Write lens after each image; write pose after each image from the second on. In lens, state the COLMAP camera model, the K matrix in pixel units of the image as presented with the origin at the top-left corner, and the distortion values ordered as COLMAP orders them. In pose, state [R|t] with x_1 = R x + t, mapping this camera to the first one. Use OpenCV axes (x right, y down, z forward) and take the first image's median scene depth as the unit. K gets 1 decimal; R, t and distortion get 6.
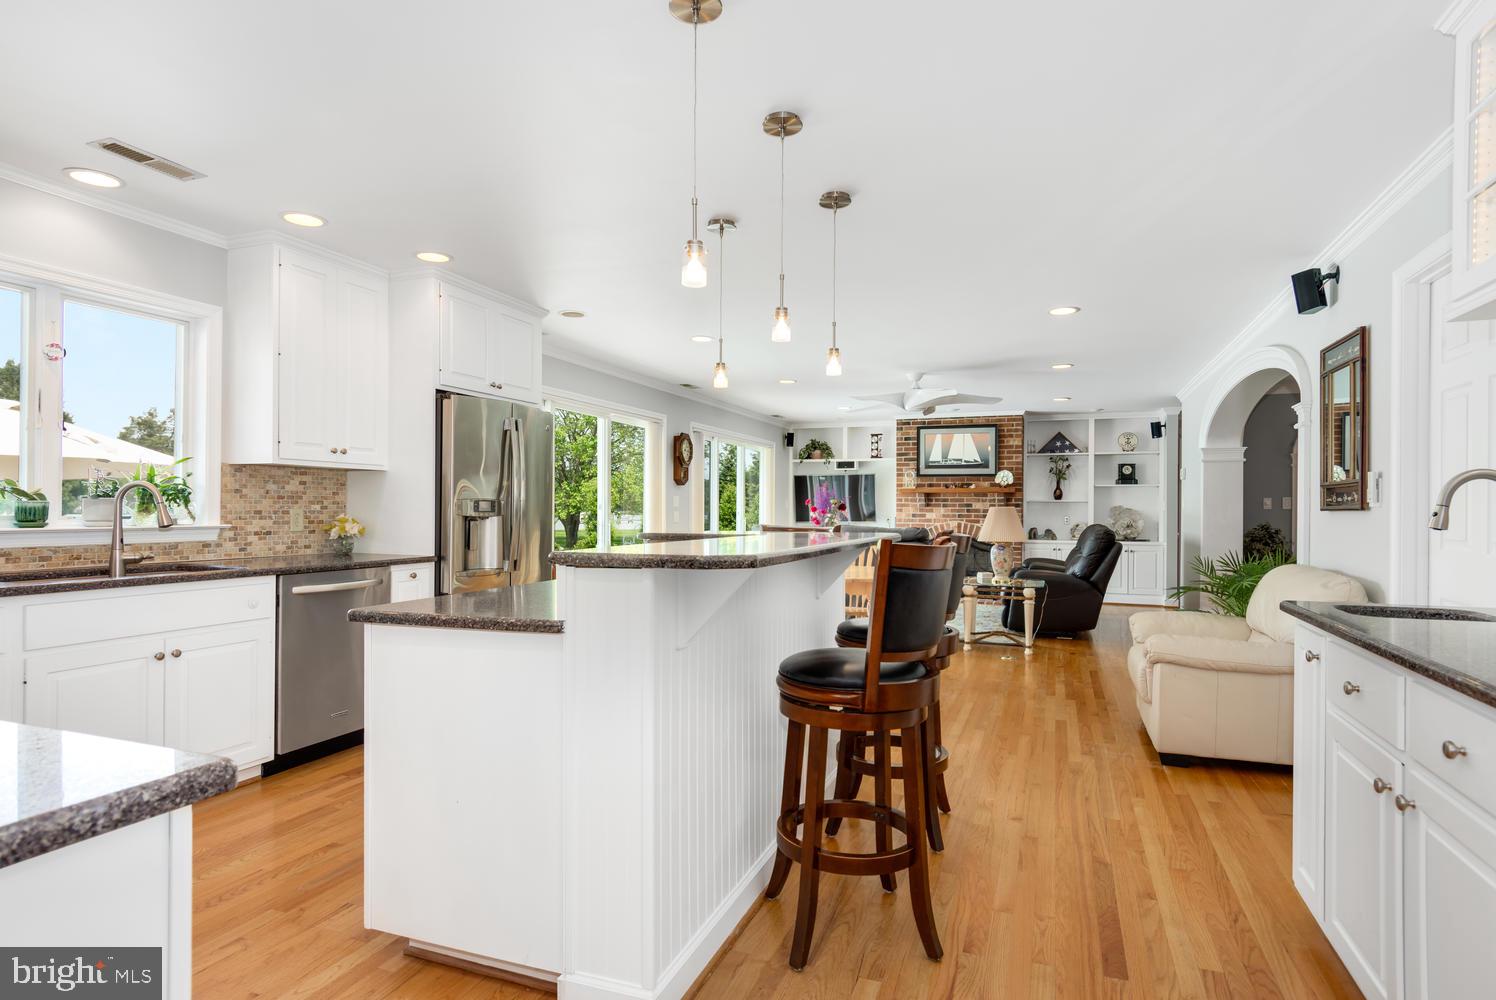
lens RADIAL K [[792.1, 0, 750.8], [0, 792.1, 509.6], [0, 0, 1]] dist [0.011670, -0.010141]
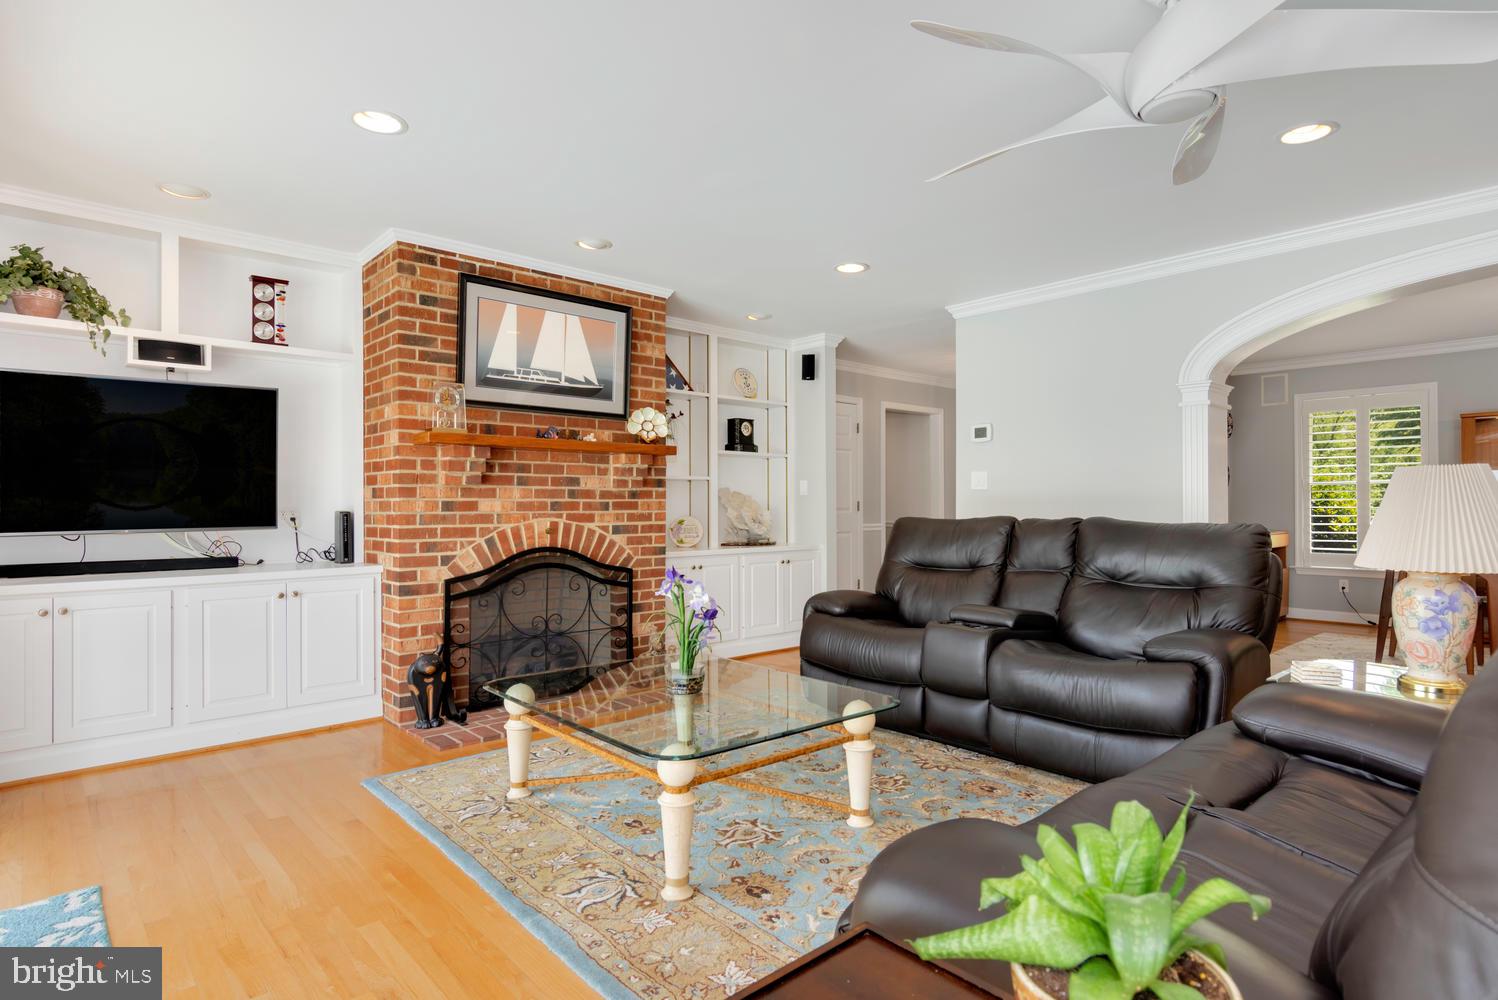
lens RADIAL K [[793.2, 0, 735.0], [0, 793.2, 506.9], [0, 0, 1]] dist [0.011670, -0.010141]
pose [[0.447406, -0.008678, 0.894289, -0.075154], [-0.000244, 0.999952, 0.009825, 0.004225], [-0.894331, -0.004614, 0.447382, 0.715325]]
